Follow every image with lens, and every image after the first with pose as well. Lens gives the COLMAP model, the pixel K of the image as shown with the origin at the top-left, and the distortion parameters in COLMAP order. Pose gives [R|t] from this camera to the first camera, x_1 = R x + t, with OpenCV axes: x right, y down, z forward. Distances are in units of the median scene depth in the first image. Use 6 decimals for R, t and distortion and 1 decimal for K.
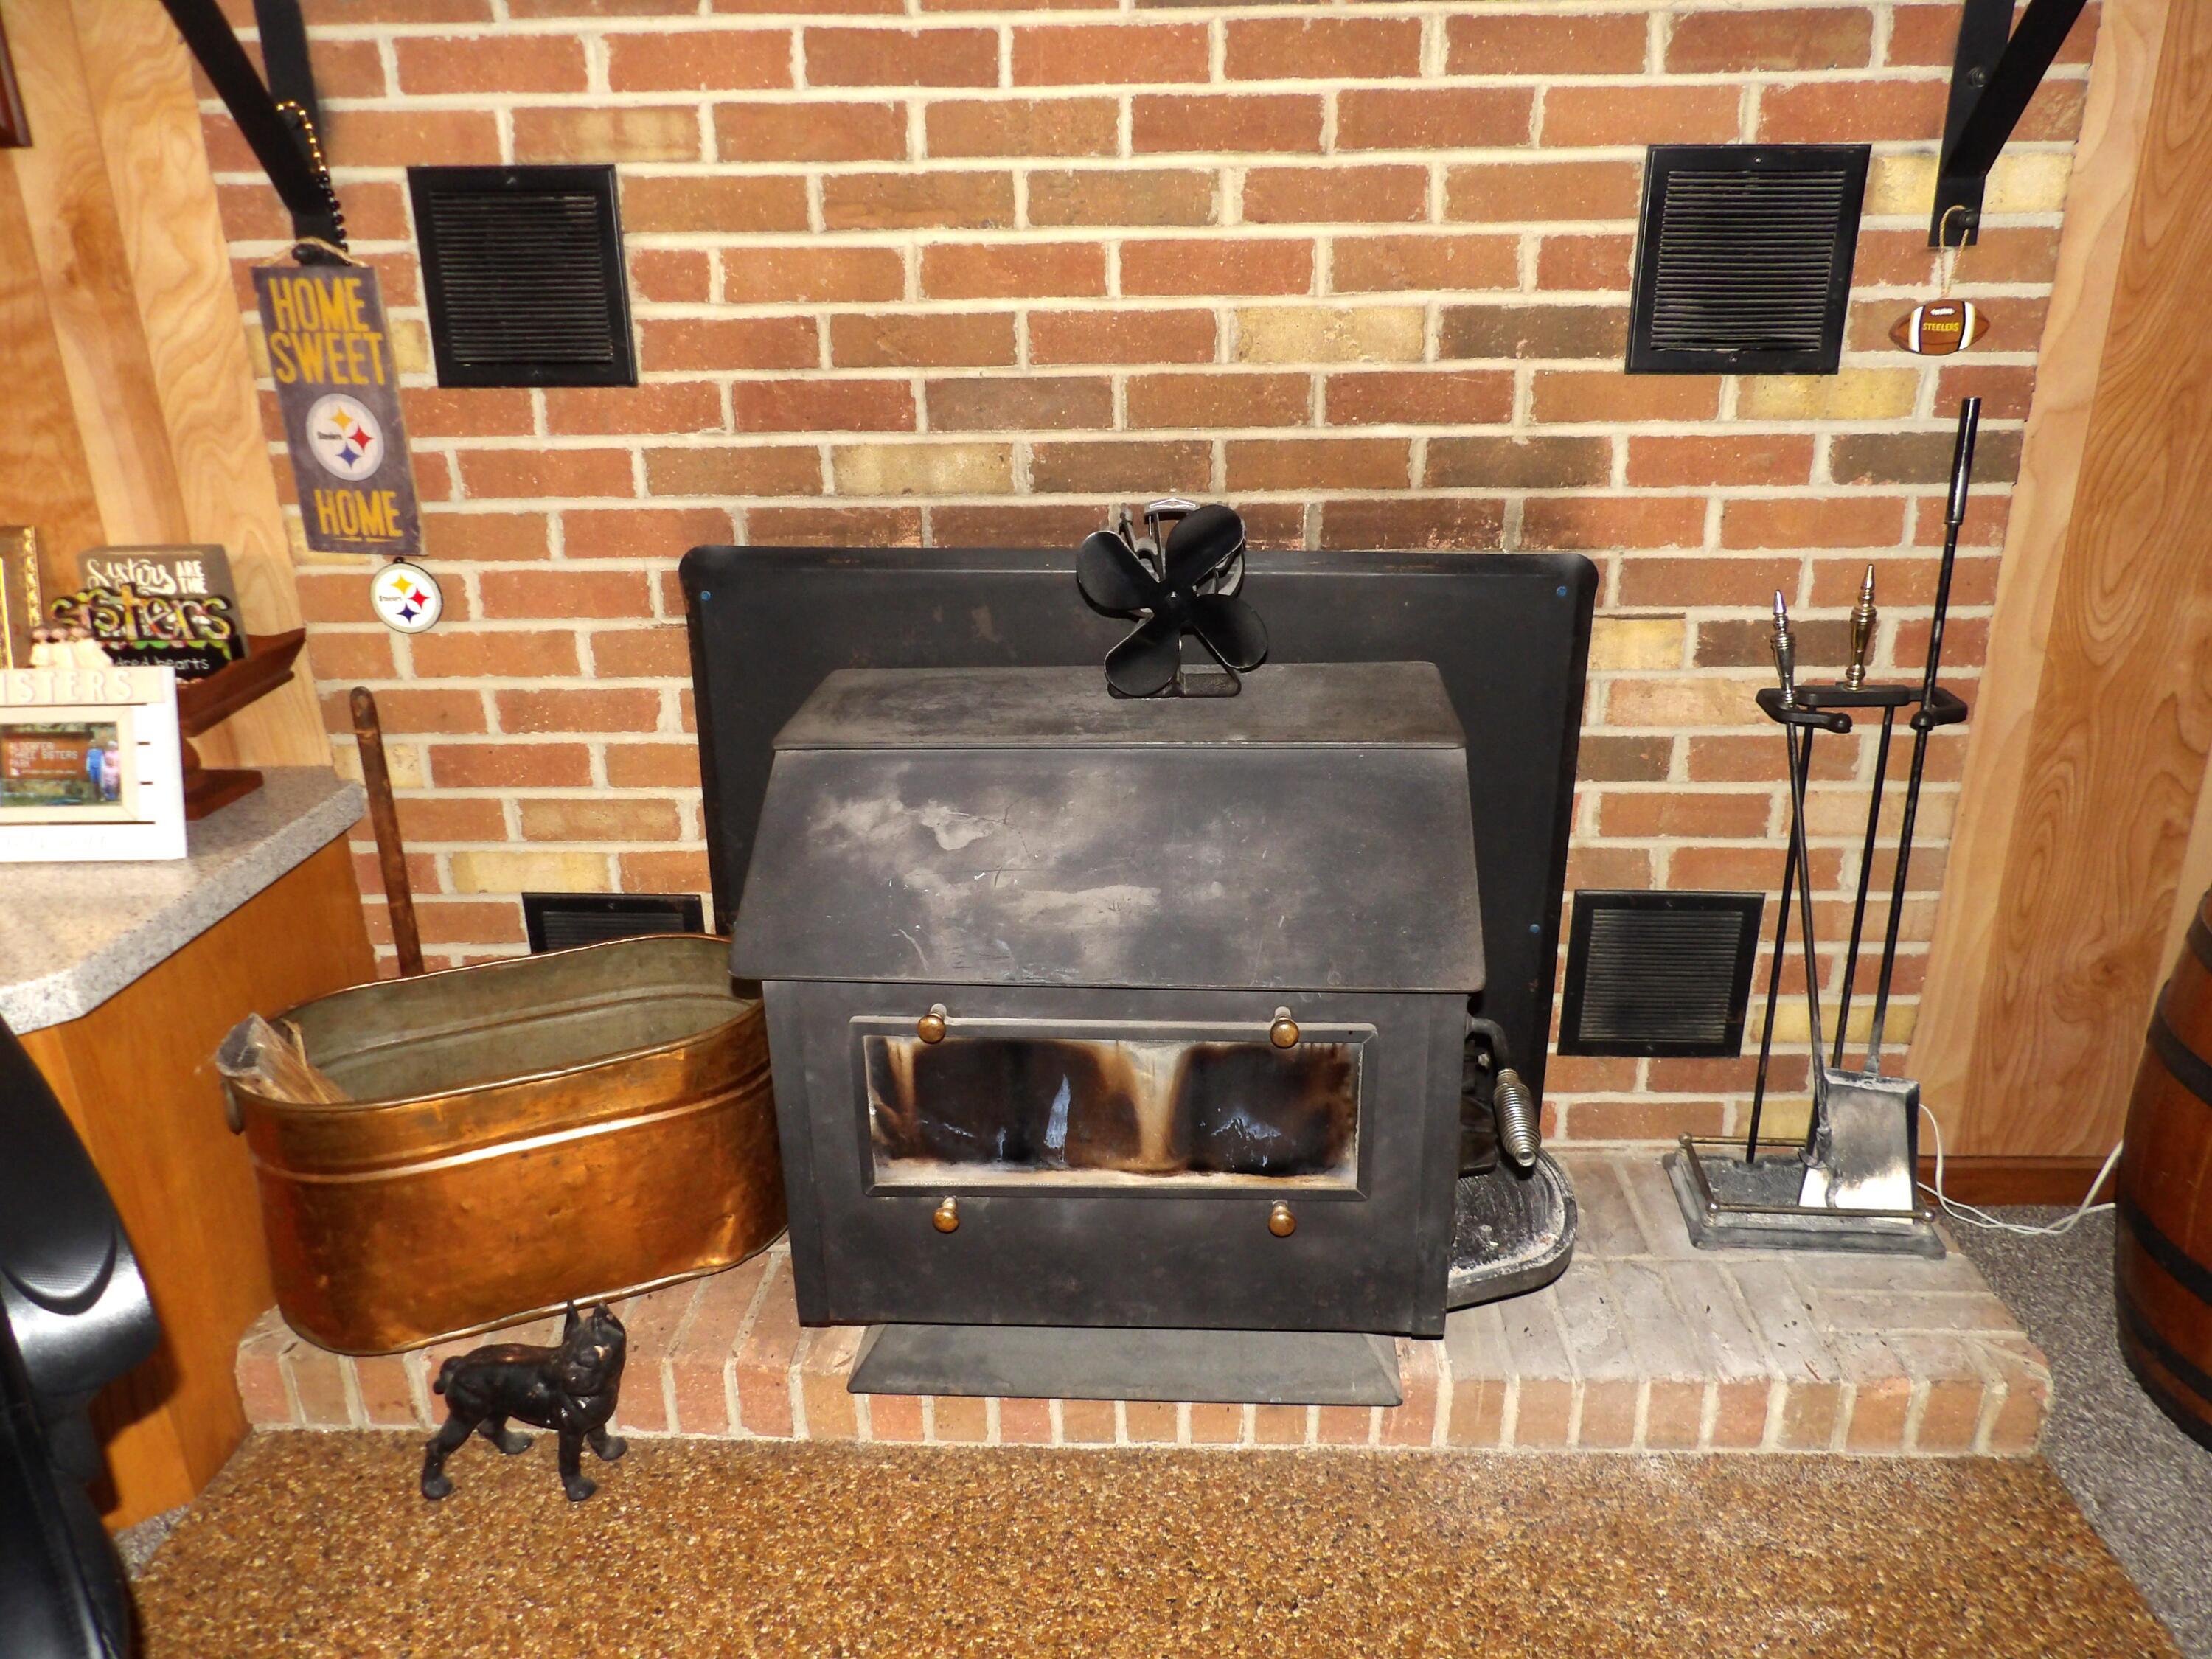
lens RADIAL K [[1594.9, 0, 1118.9], [0, 1594.9, 833.0], [0, 0, 1]] dist [-0.033054, 0.036964]
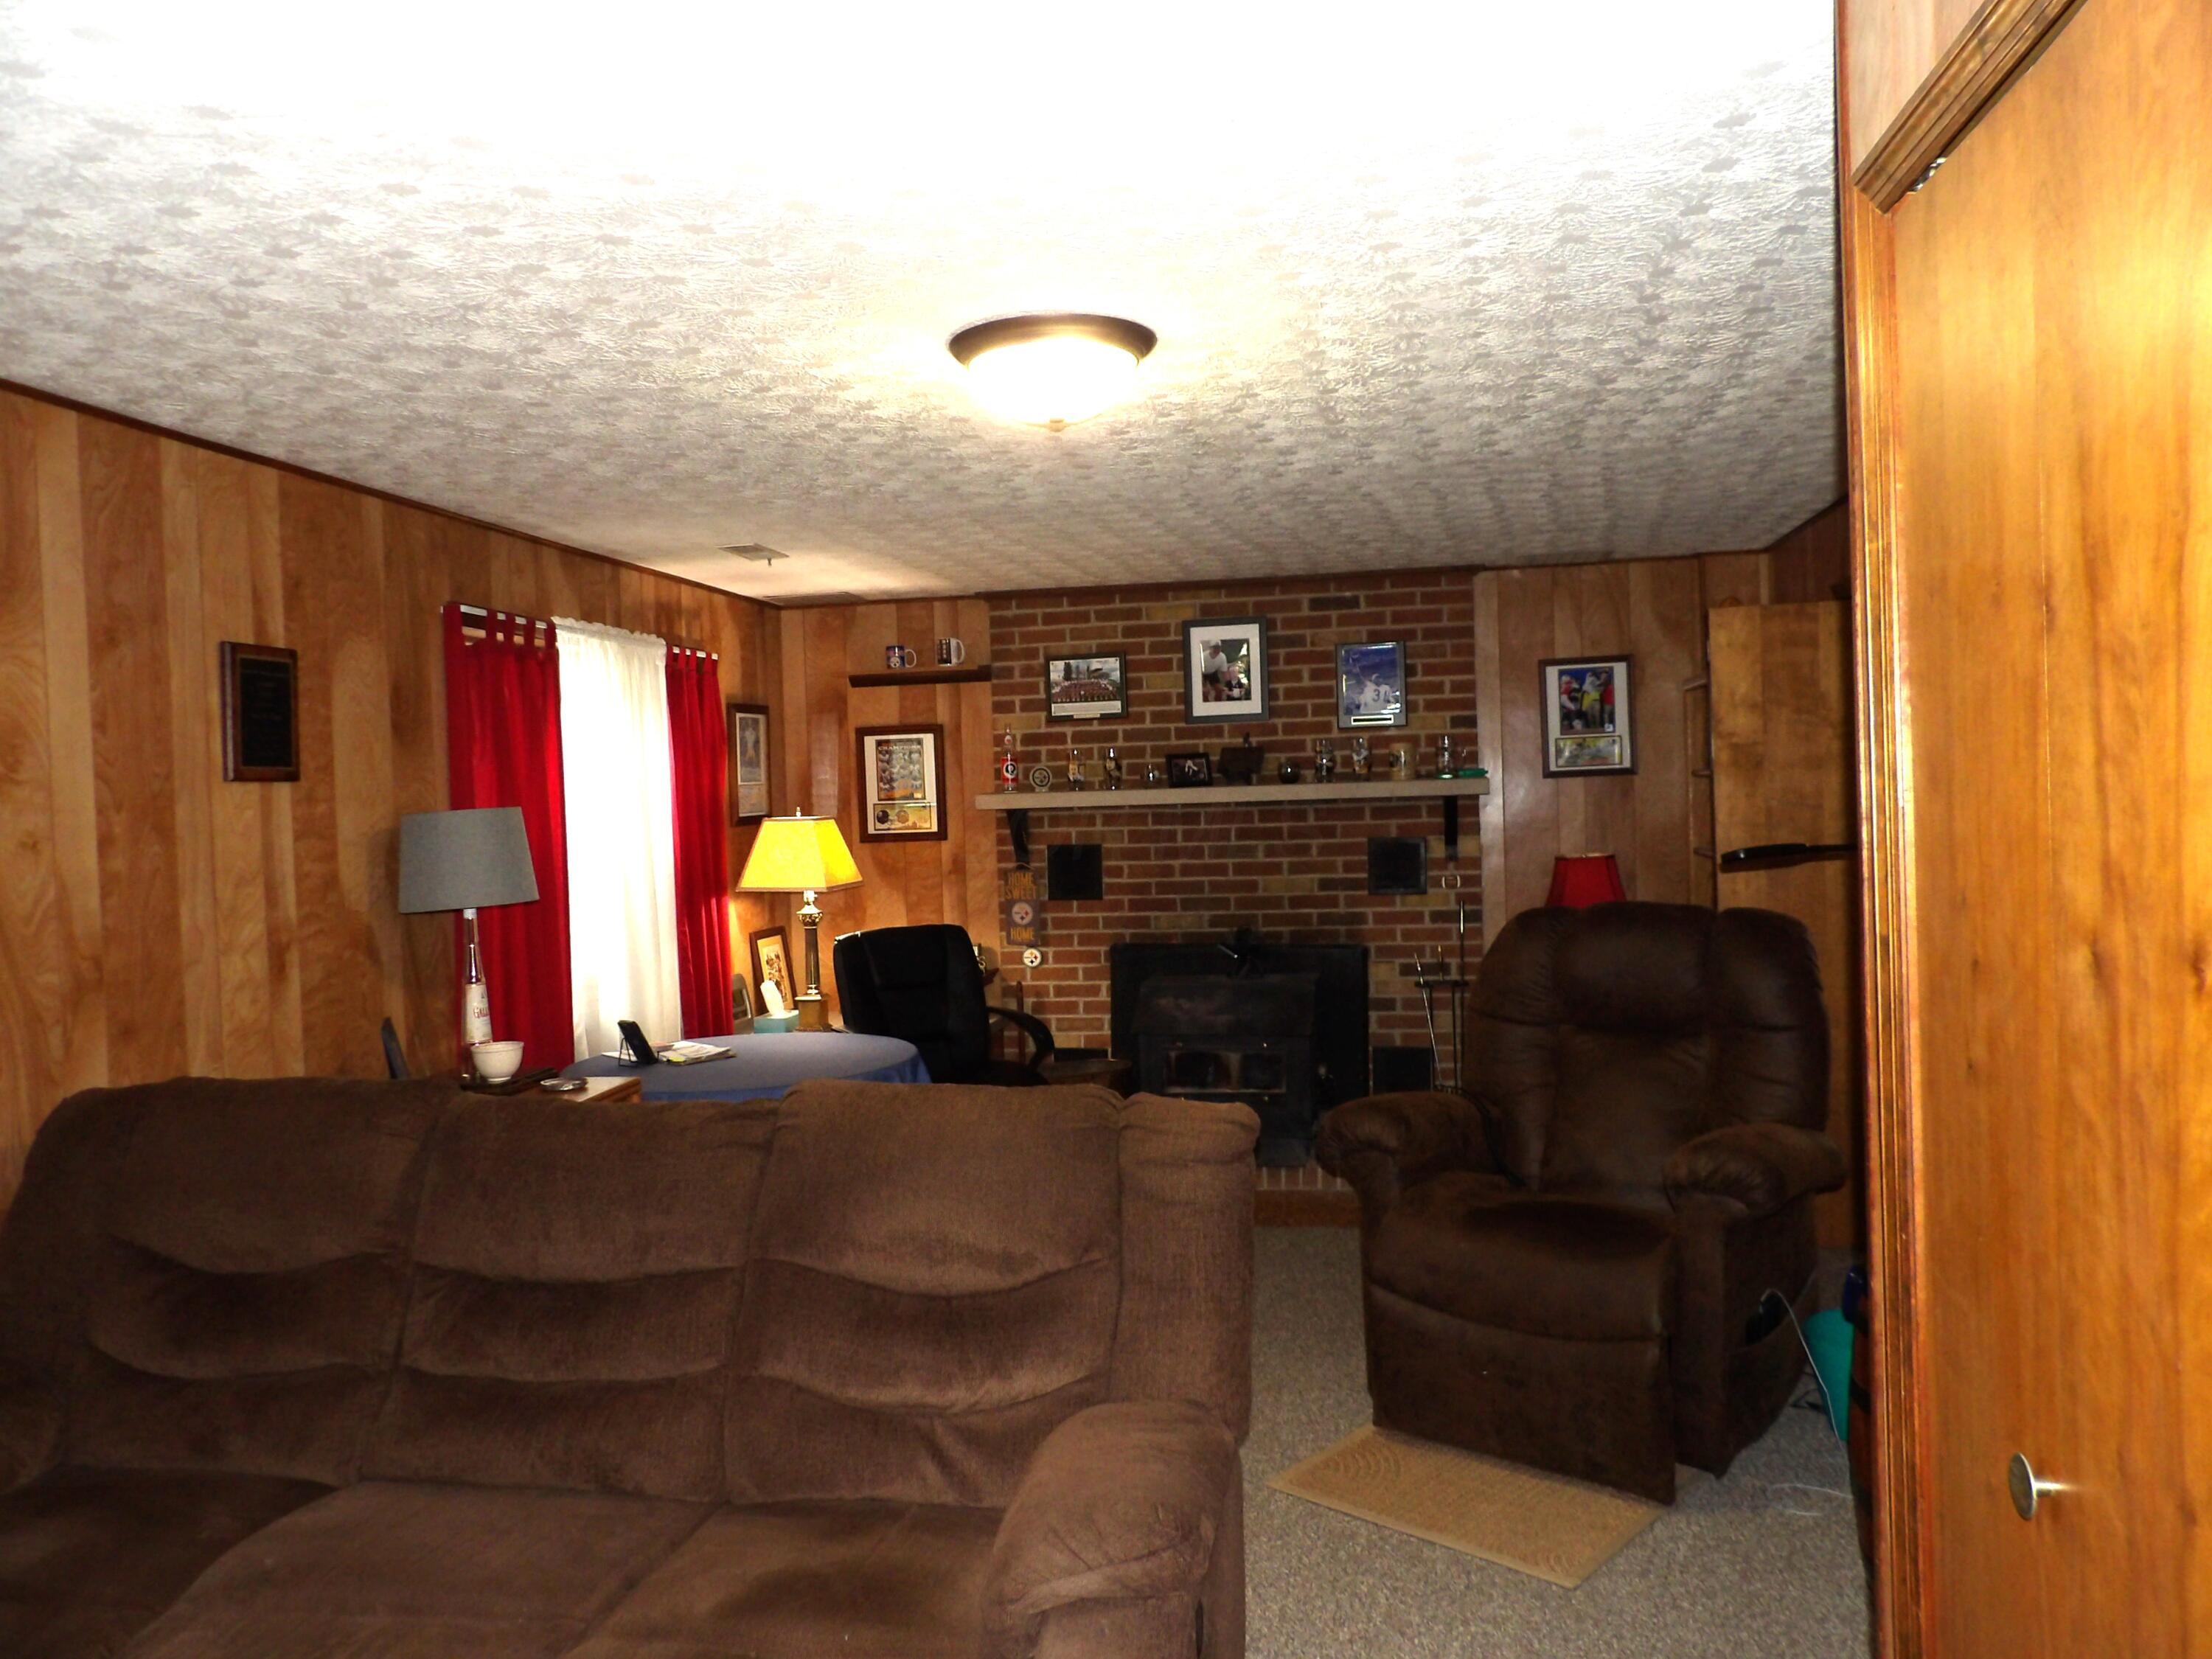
lens RADIAL K [[1594.9, 0, 1129.9], [0, 1594.9, 832.9], [0, 0, 1]] dist [-0.033054, 0.036964]
pose [[0.992013, -0.010231, -0.125721, 0.234008], [-0.031796, 0.944236, -0.327731, 0.804592], [0.122063, 0.329111, 0.936369, -2.578754]]
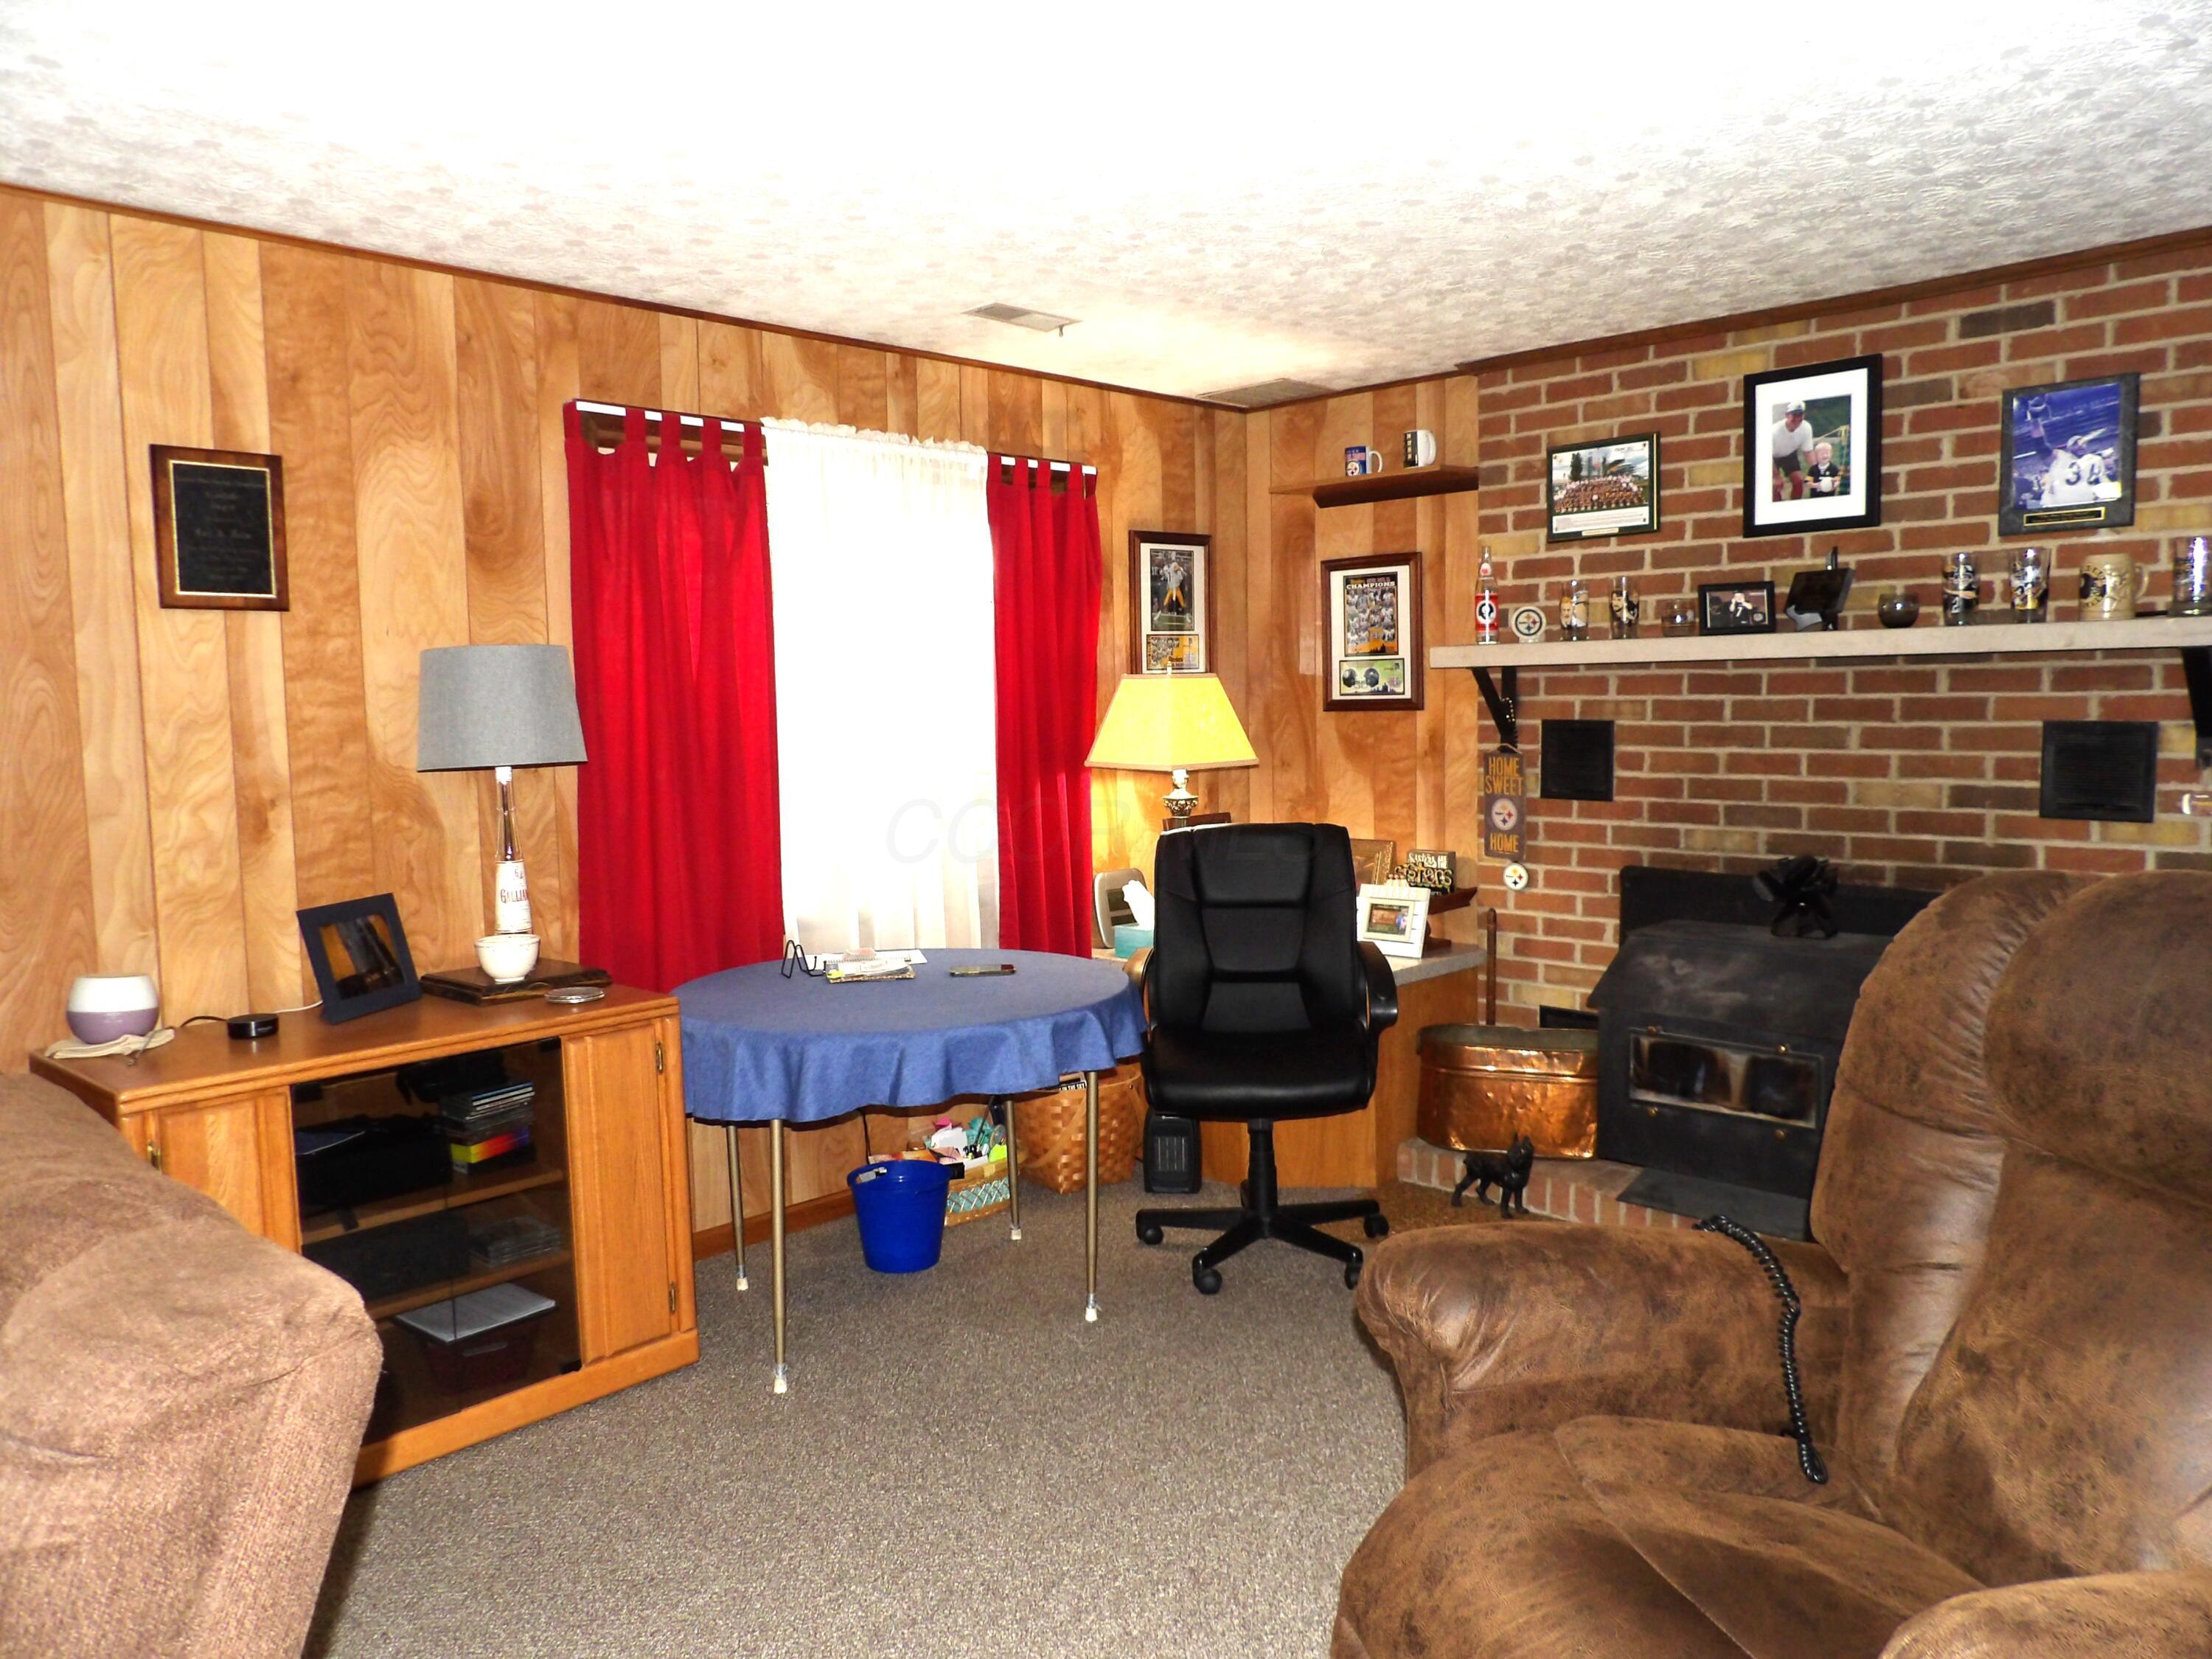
lens RADIAL K [[1594.9, 0, 1121.0], [0, 1594.9, 829.6], [0, 0, 1]] dist [-0.033054, 0.036964]
pose [[0.746842, 0.059970, -0.662292, 0.815544], [-0.232610, 0.956570, -0.175688, 0.400607], [0.622993, 0.285267, 0.728356, -1.360892]]
